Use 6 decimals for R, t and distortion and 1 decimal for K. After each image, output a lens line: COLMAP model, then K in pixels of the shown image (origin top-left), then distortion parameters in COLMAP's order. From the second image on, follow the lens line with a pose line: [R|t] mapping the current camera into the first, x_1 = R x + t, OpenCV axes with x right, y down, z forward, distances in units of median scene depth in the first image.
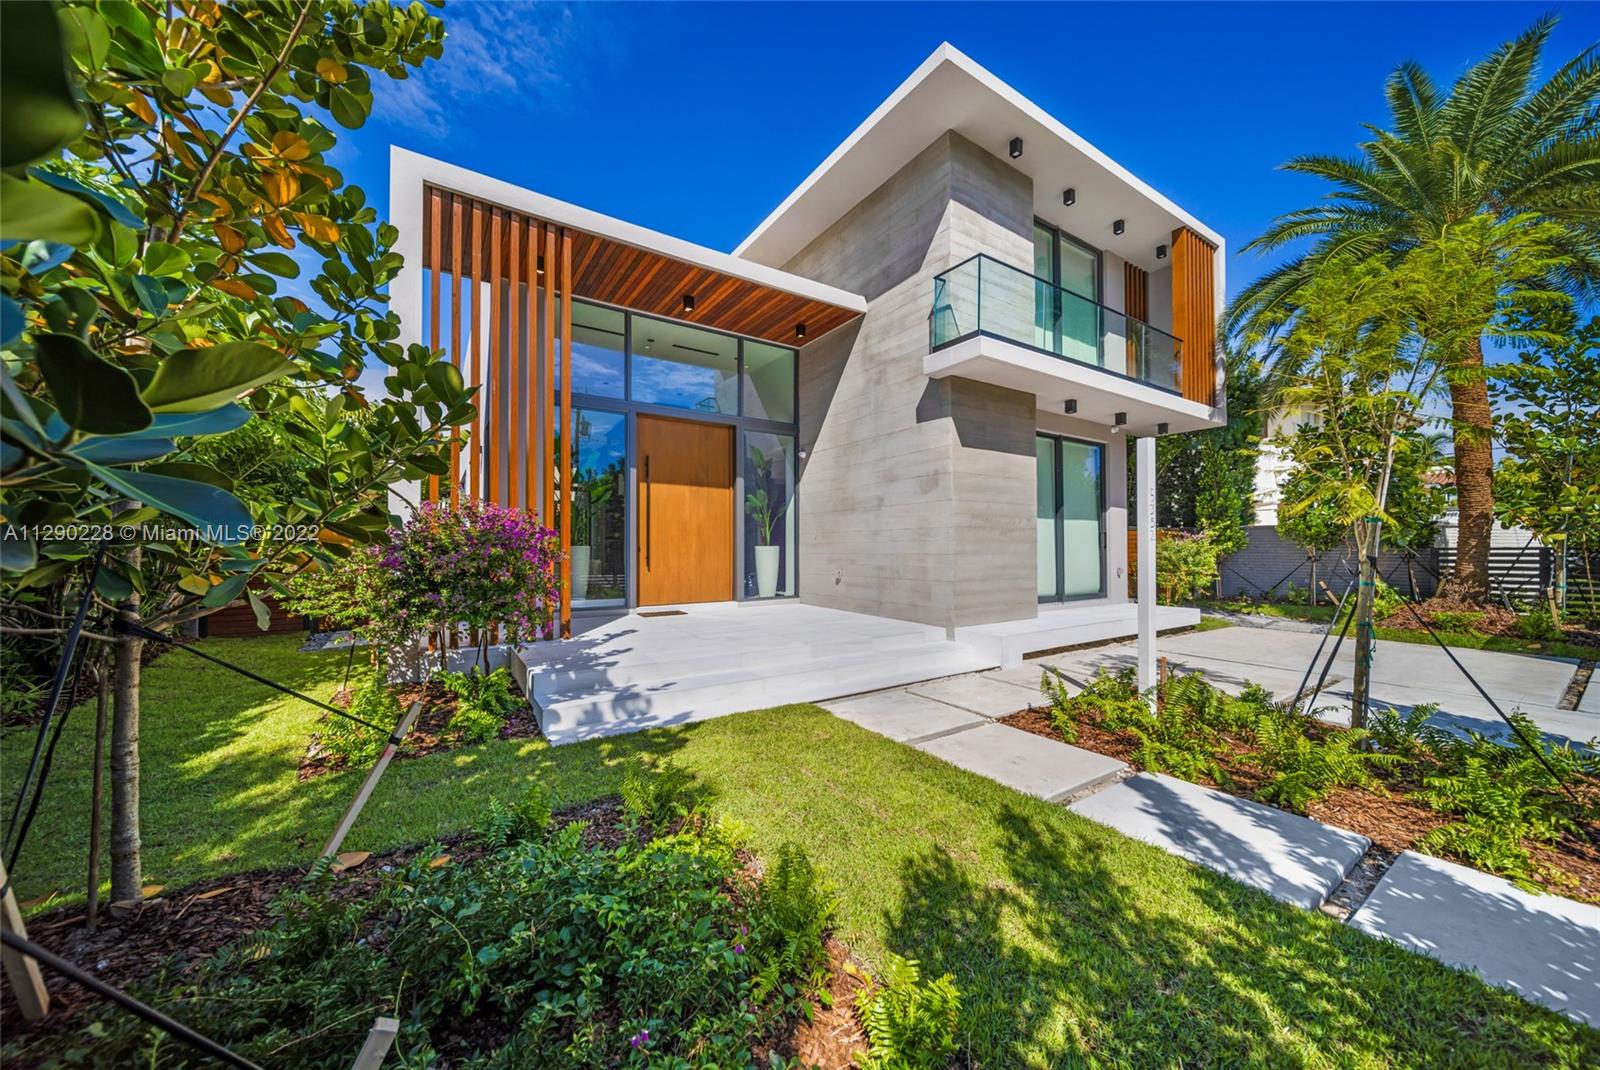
lens RADIAL K [[558.3, 0, 803.4], [0, 558.3, 545.1], [0, 0, 1]] dist [0.000321, -0.000014]
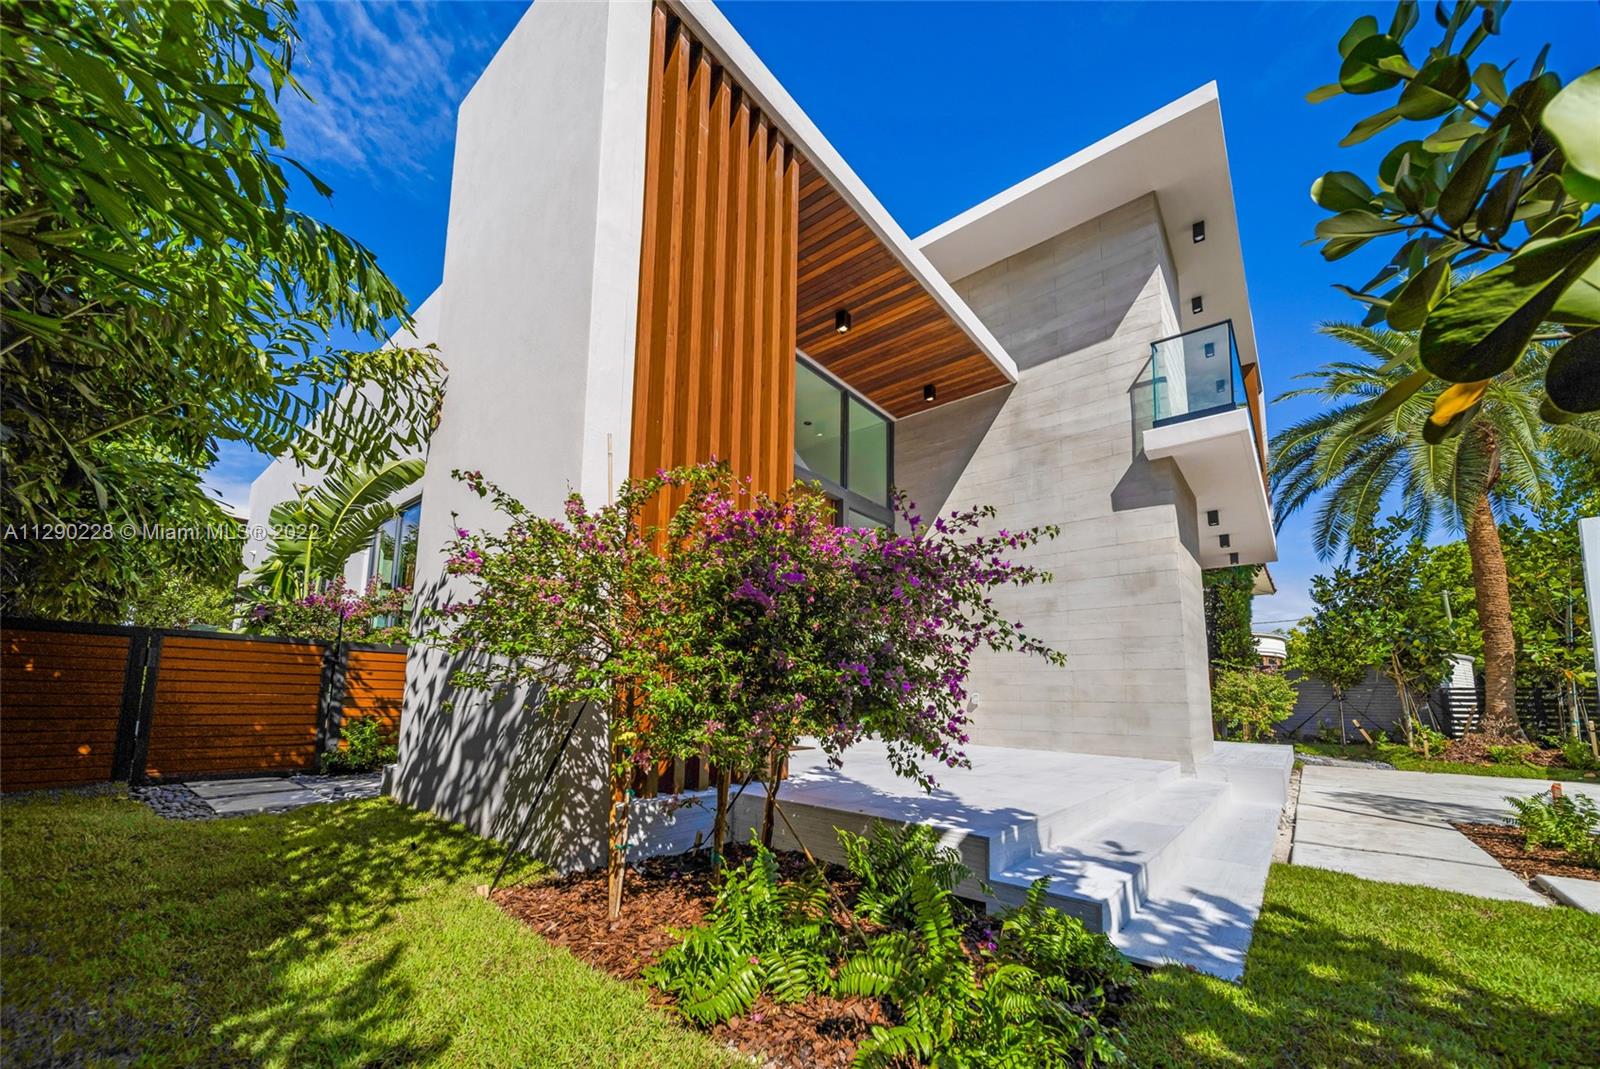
lens RADIAL K [[606.0, 0, 802.6], [0, 606.0, 632.4], [0, 0, 1]] dist [0.000902, 0.000021]
pose [[0.953664, 0.055427, 0.295725, -0.491914], [-0.024298, 0.993863, -0.107920, 0.067554], [-0.299892, 0.095734, 0.949158, 0.305326]]
